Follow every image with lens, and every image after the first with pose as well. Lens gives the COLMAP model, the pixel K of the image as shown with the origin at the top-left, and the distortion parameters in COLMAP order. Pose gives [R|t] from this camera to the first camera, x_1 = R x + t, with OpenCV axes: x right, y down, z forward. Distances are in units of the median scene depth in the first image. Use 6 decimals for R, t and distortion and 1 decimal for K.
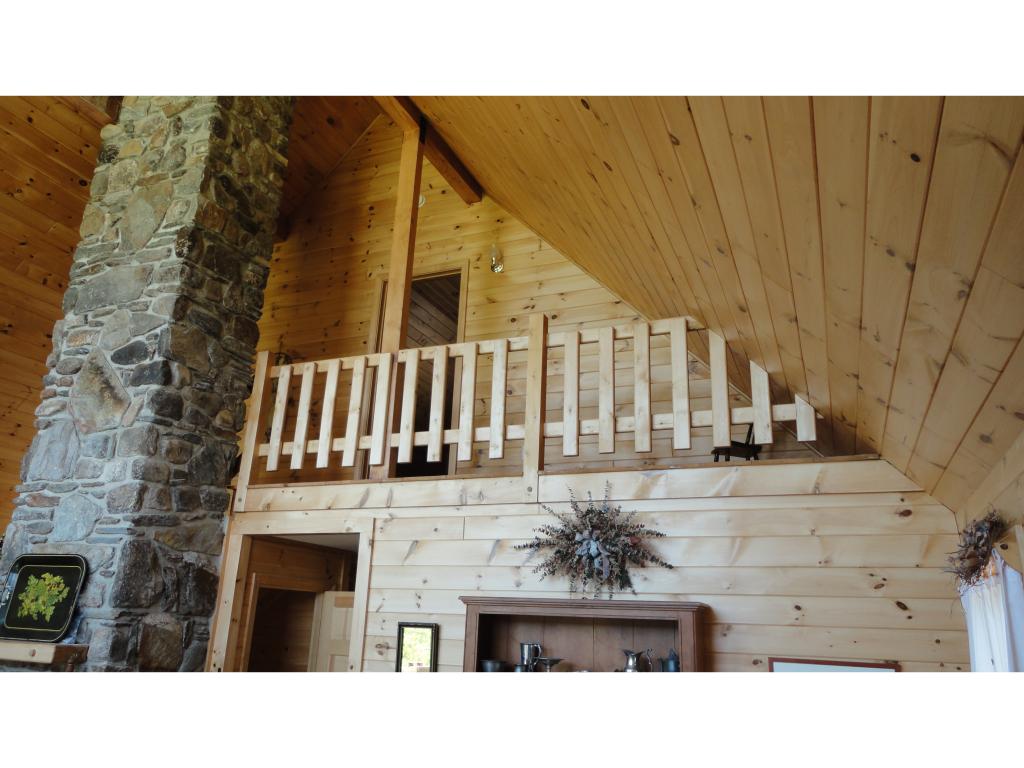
lens RADIAL K [[737.0, 0, 508.4], [0, 737.0, 378.4], [0, 0, 1]] dist [-0.006995, 0.002401]
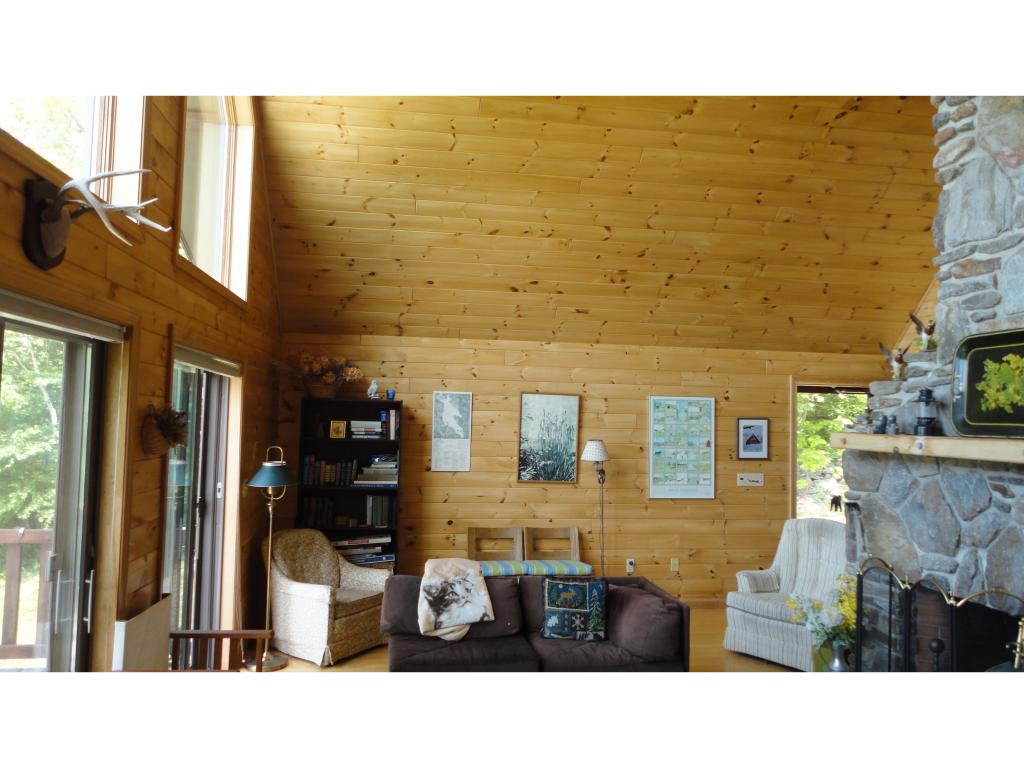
lens RADIAL K [[737.0, 0, 505.2], [0, 737.0, 379.6], [0, 0, 1]] dist [-0.006995, 0.002401]
pose [[0.512843, -0.072341, -0.855429, -0.230820], [0.271042, 0.959121, 0.081383, 0.081047], [0.814573, -0.273594, 0.511486, 0.168617]]
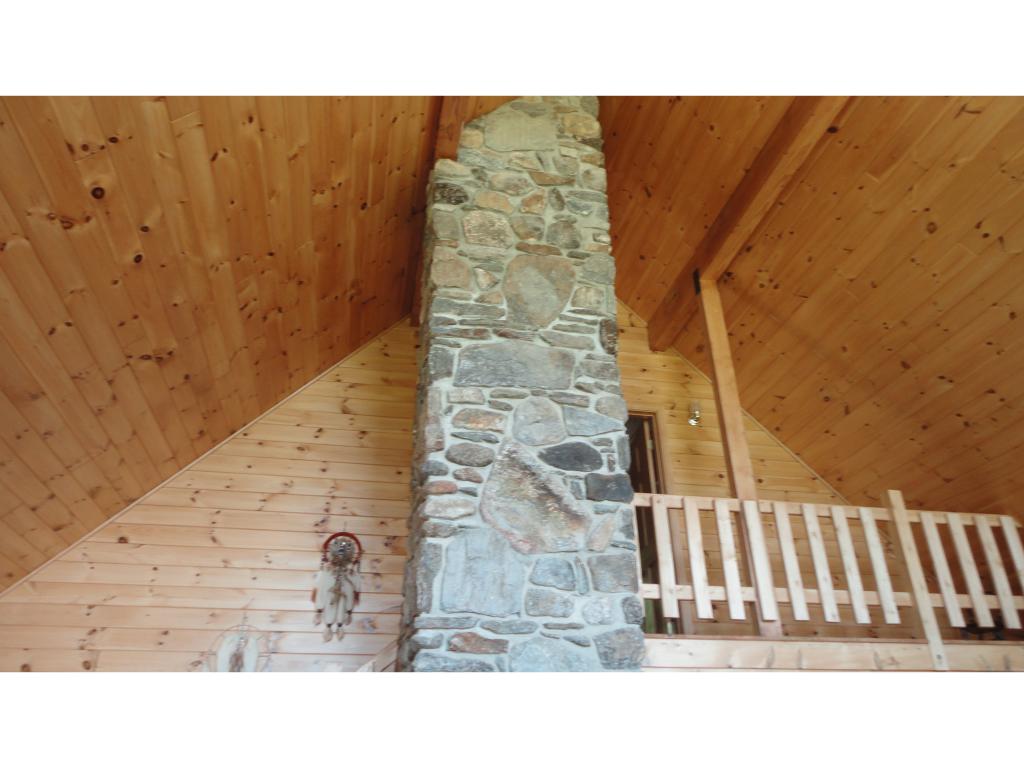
lens RADIAL K [[737.0, 0, 513.1], [0, 737.0, 383.2], [0, 0, 1]] dist [-0.006995, 0.002401]
pose [[0.820299, 0.233904, 0.521918, -1.008217], [-0.141469, 0.967172, -0.211103, 0.067542], [-0.554162, 0.099333, 0.826461, 0.367680]]
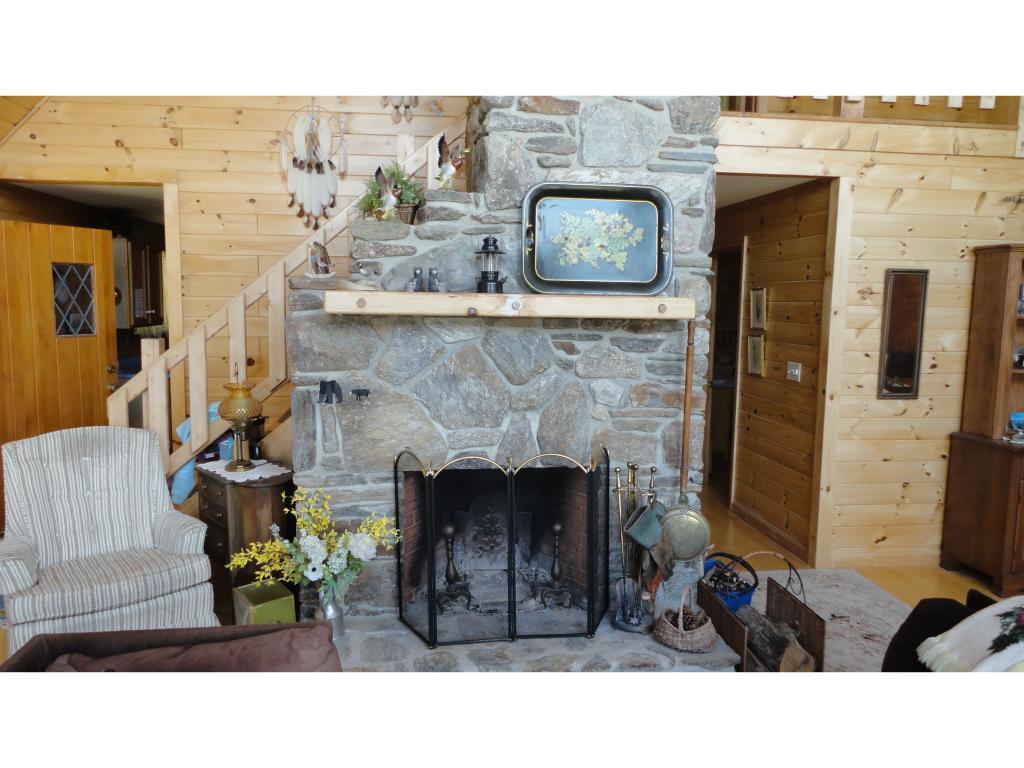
lens RADIAL K [[737.0, 0, 512.7], [0, 737.0, 374.3], [0, 0, 1]] dist [-0.006995, 0.002401]
pose [[0.861962, -0.078193, 0.500907, -1.007419], [-0.144194, 0.909416, 0.390091, 0.128522], [-0.486035, -0.408471, 0.772606, 0.368372]]
